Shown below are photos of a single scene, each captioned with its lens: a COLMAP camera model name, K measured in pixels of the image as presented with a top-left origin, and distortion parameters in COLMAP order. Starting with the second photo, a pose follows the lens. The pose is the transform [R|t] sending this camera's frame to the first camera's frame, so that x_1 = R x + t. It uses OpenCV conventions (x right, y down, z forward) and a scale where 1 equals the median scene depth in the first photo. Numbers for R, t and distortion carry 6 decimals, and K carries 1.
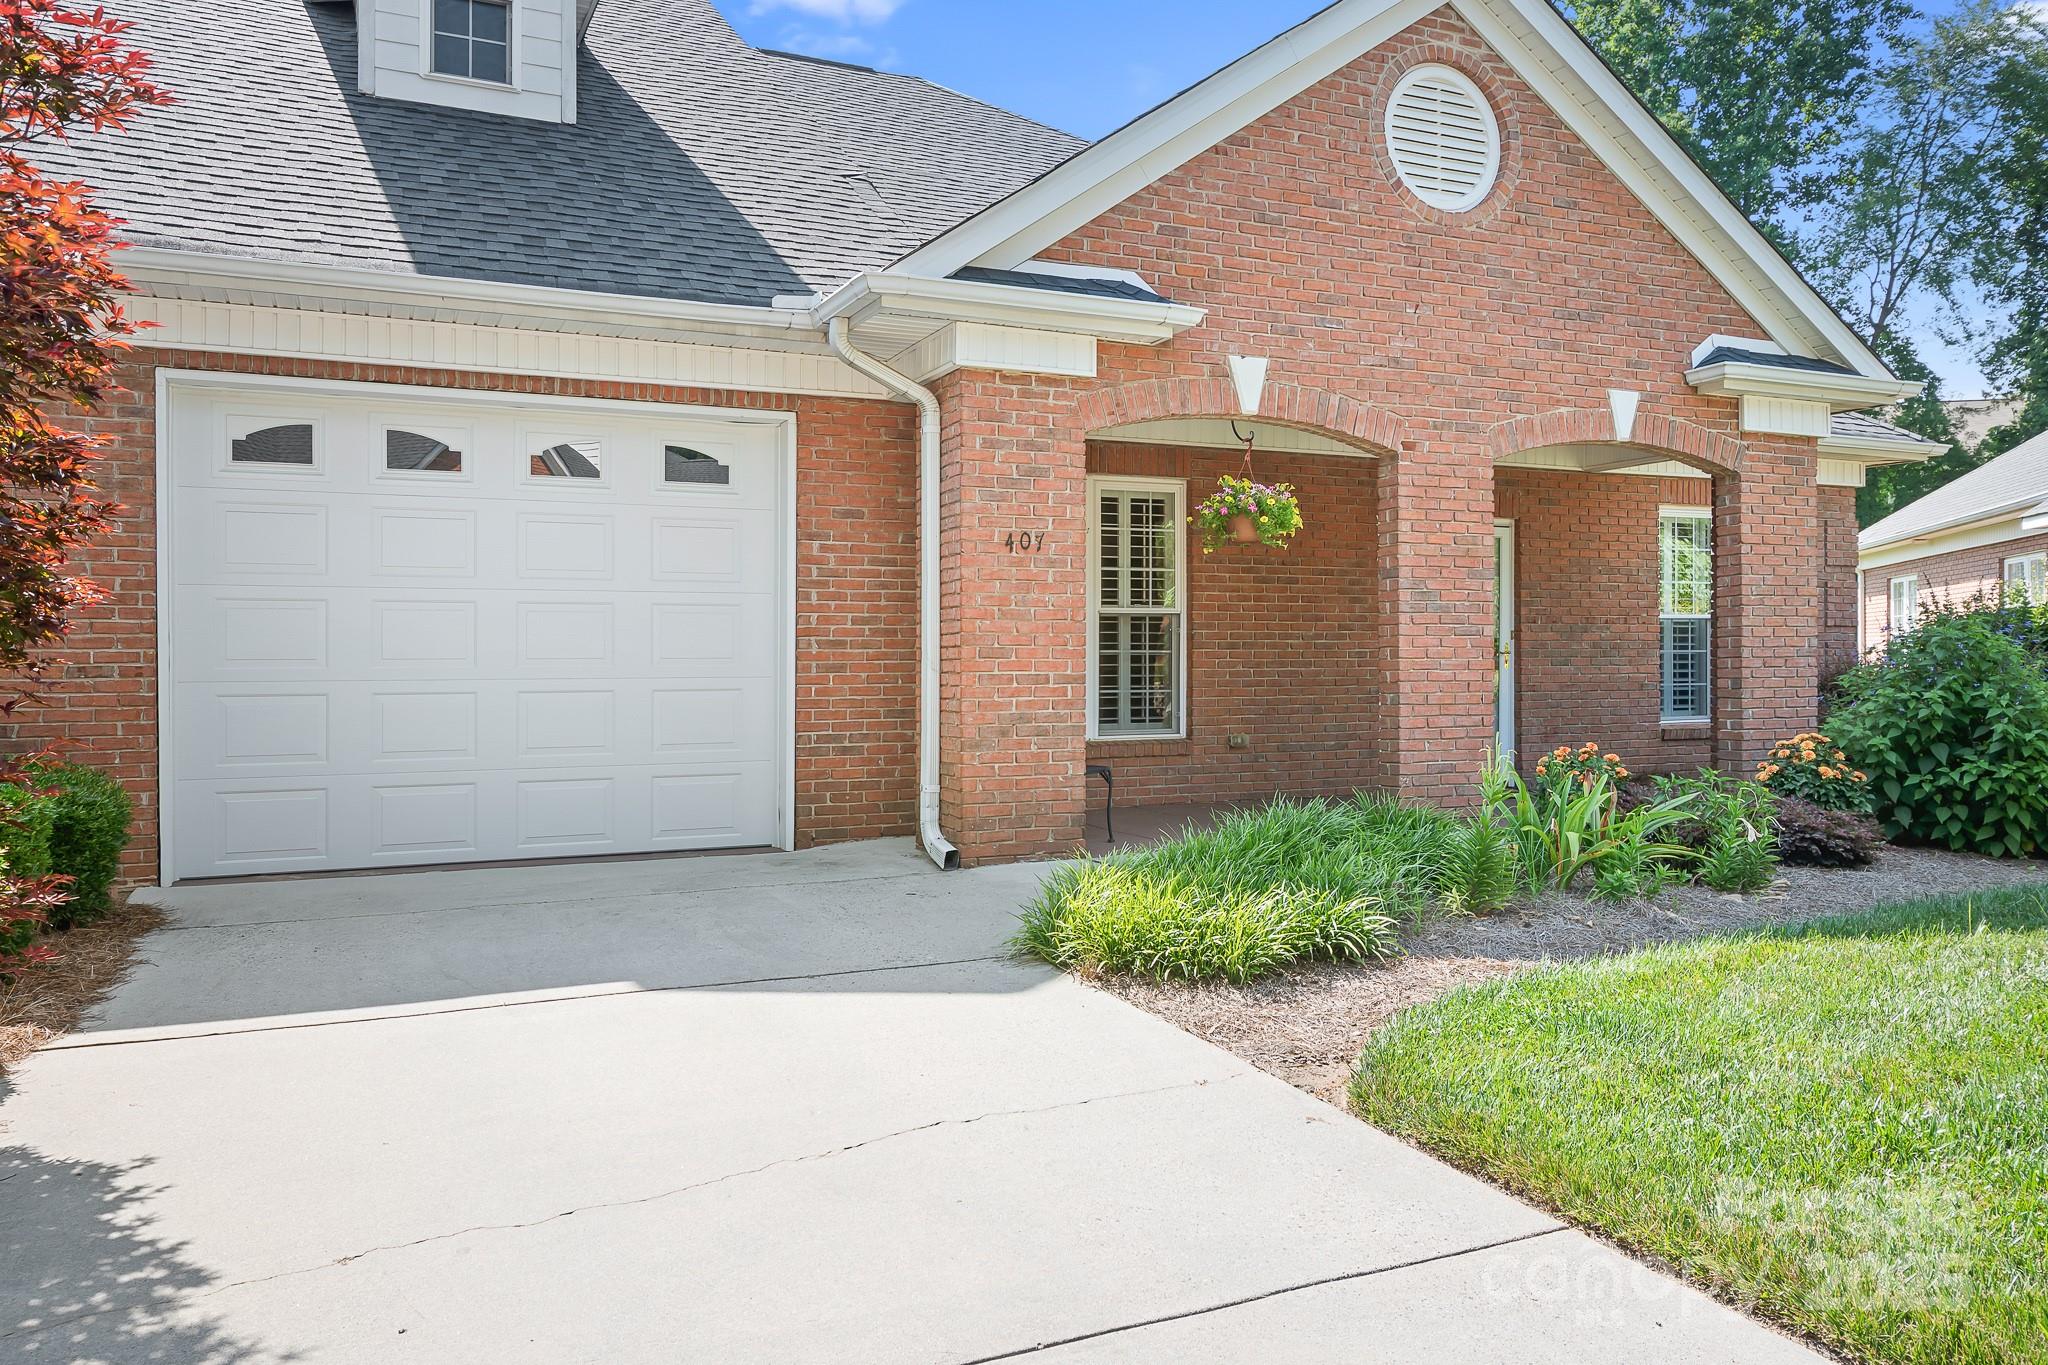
lens RADIAL K [[1515.8, 0, 996.7], [0, 1515.8, 705.6], [0, 0, 1]] dist [0.041300, -0.064826]
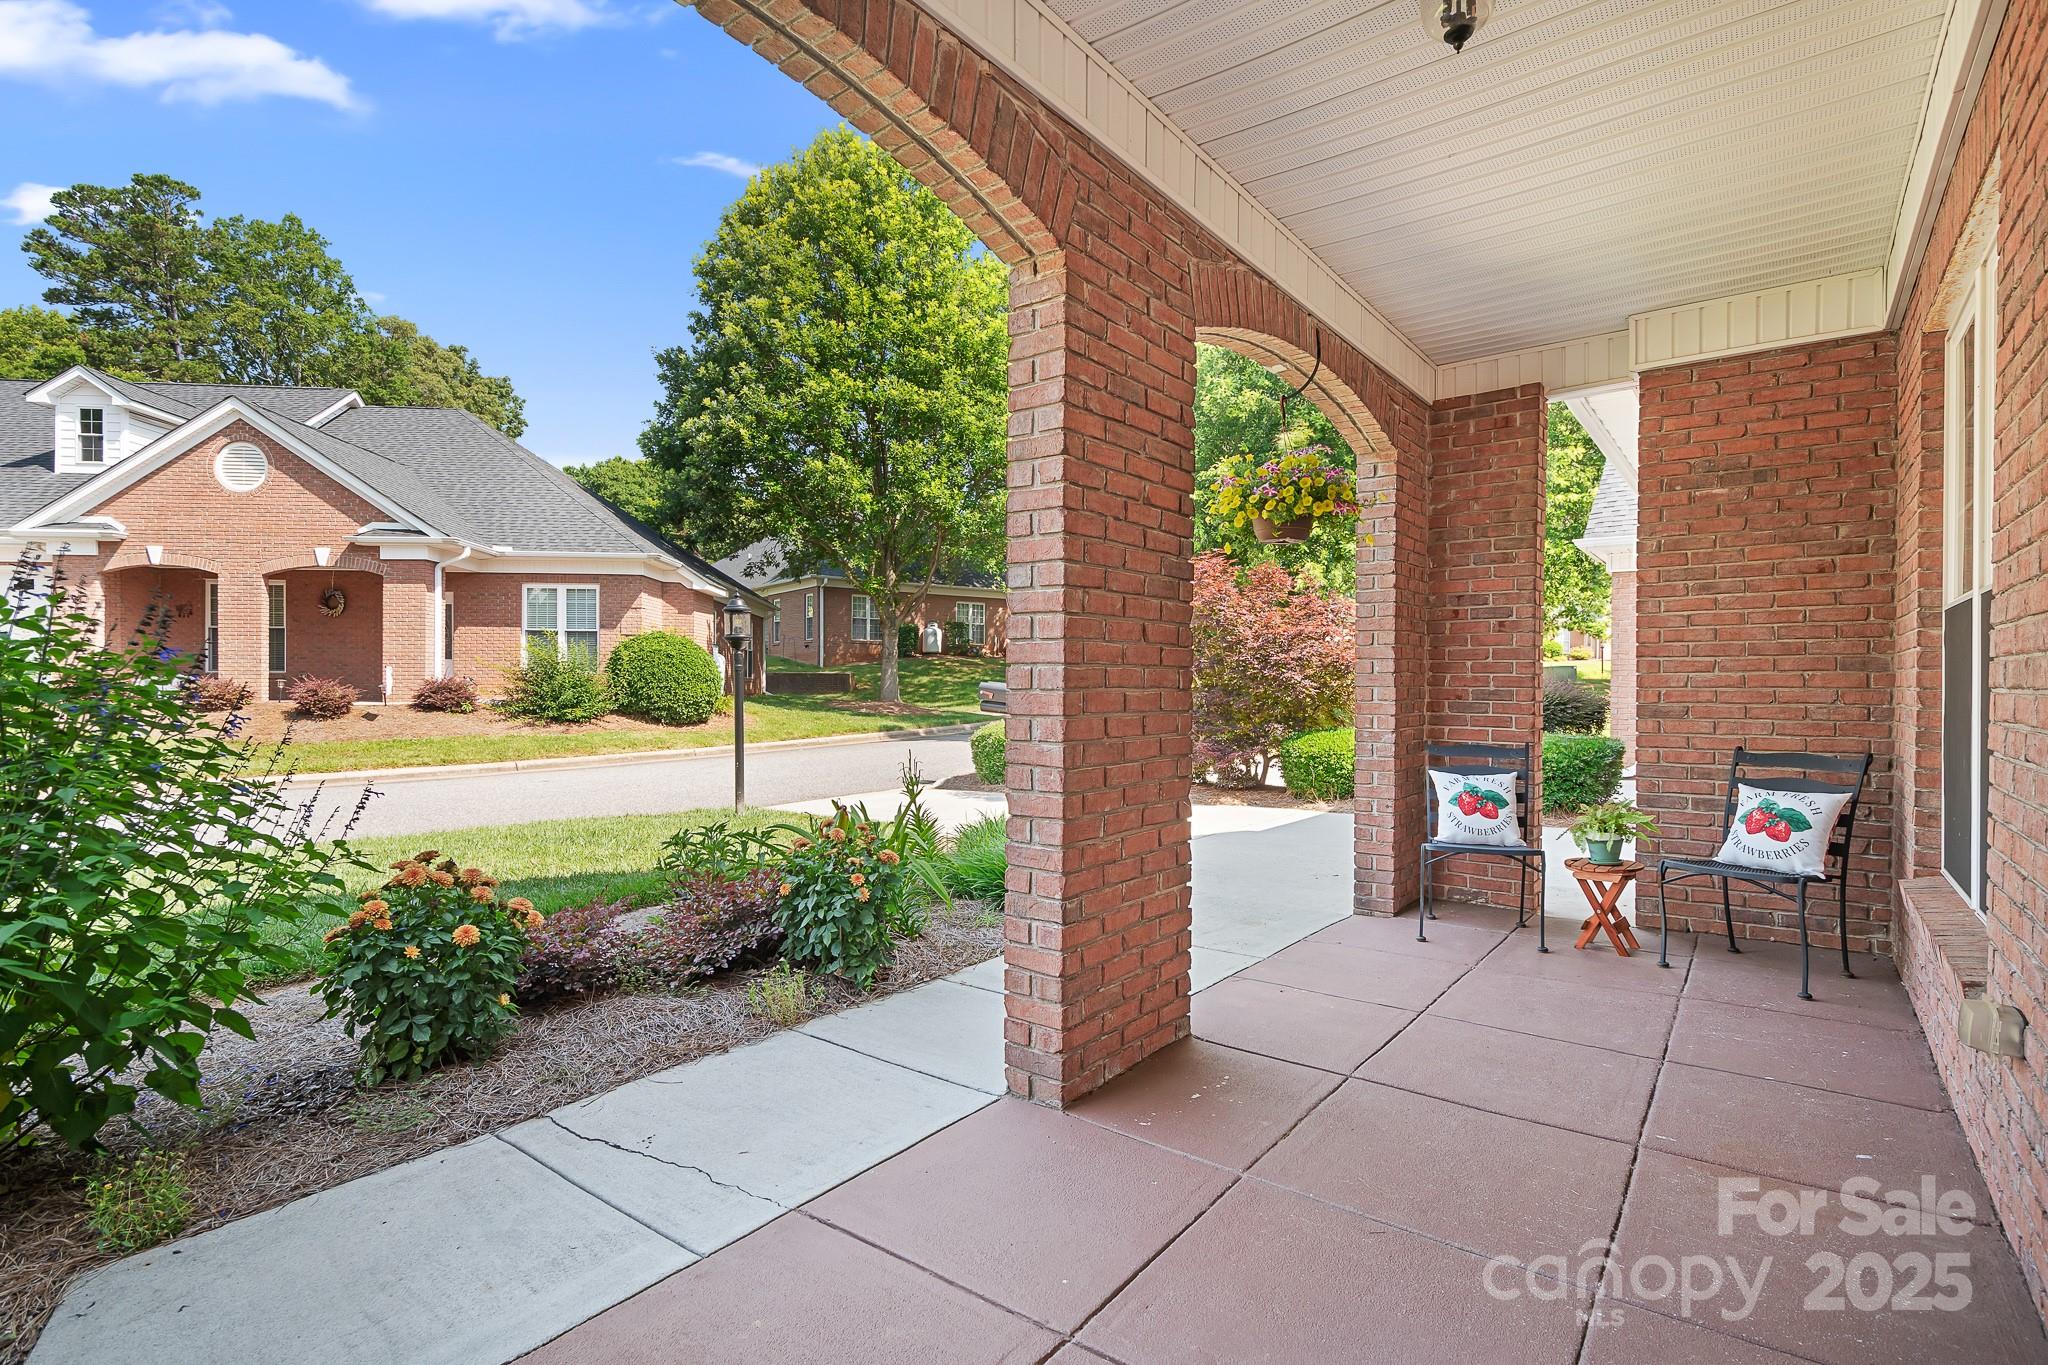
lens RADIAL K [[951.0, 0, 1024.0], [0, 951.0, 682.5], [0, 0, 1]] dist [0.032387, -0.027215]
pose [[0.947086, 0.008891, -0.320858, 2.344597], [-0.013470, 0.999837, -0.012052, 0.050232], [0.320698, 0.015736, 0.947051, -0.276659]]
